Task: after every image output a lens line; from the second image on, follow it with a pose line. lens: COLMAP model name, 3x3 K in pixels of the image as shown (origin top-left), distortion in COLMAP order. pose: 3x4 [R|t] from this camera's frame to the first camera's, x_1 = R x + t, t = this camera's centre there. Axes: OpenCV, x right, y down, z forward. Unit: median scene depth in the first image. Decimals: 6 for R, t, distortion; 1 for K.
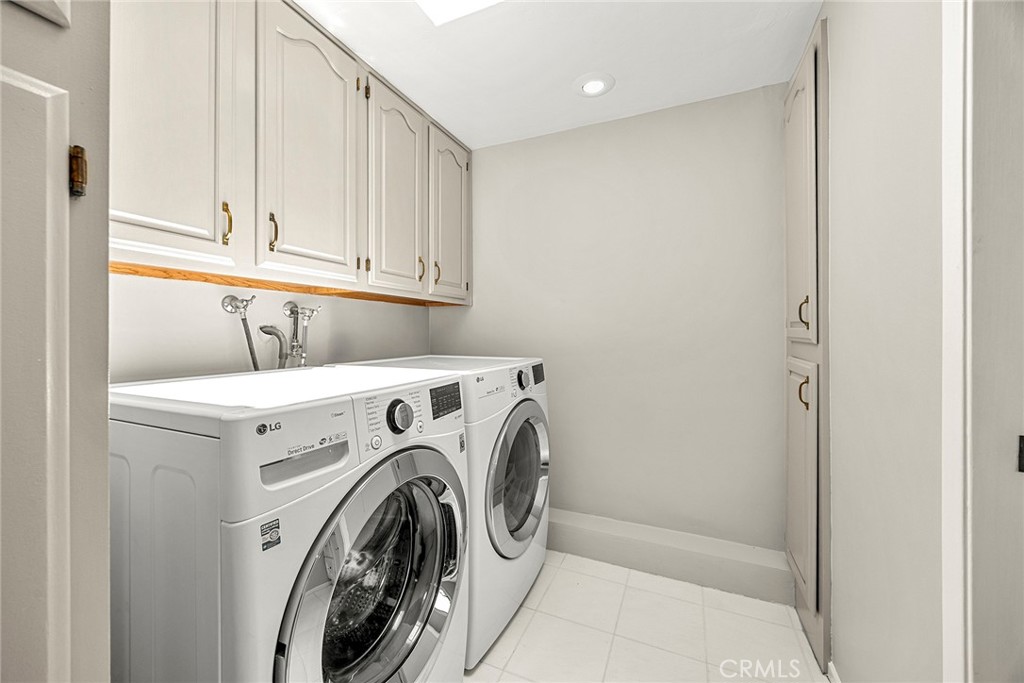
lens RADIAL K [[398.4, 0, 510.2], [0, 398.4, 334.0], [0, 0, 1]] dist [0.000726, -0.000450]
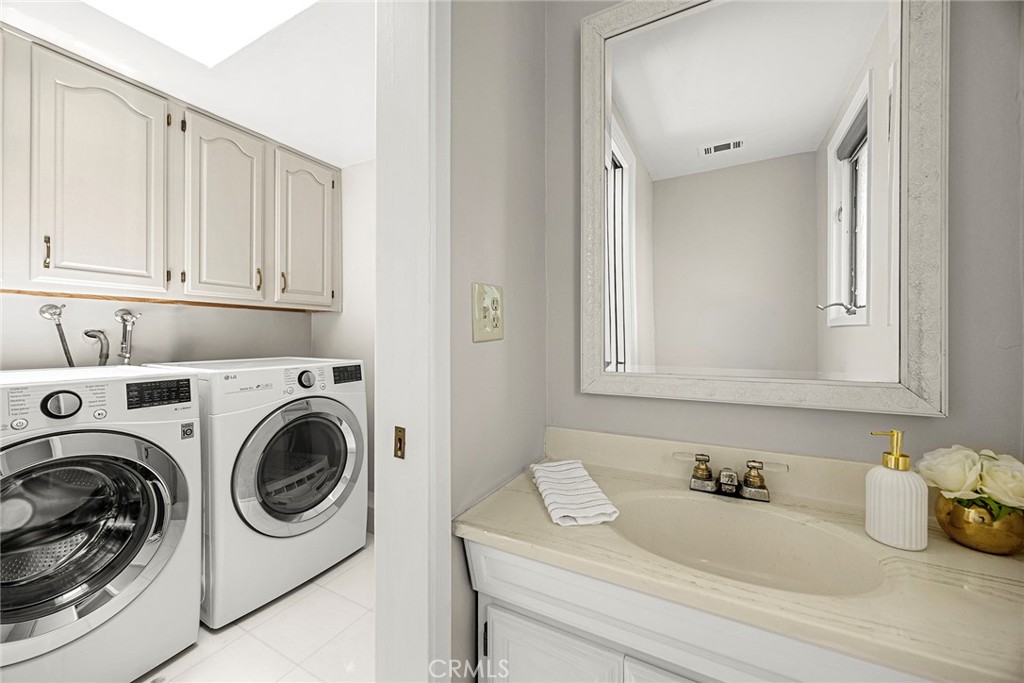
lens RADIAL K [[398.4, 0, 517.0], [0, 398.4, 341.1], [0, 0, 1]] dist [0.000726, -0.000450]
pose [[0.996128, 0.006125, -0.087705, 0.721775], [-0.005688, 0.999970, 0.005234, -0.001225], [0.087734, -0.004715, 0.996133, -0.057548]]
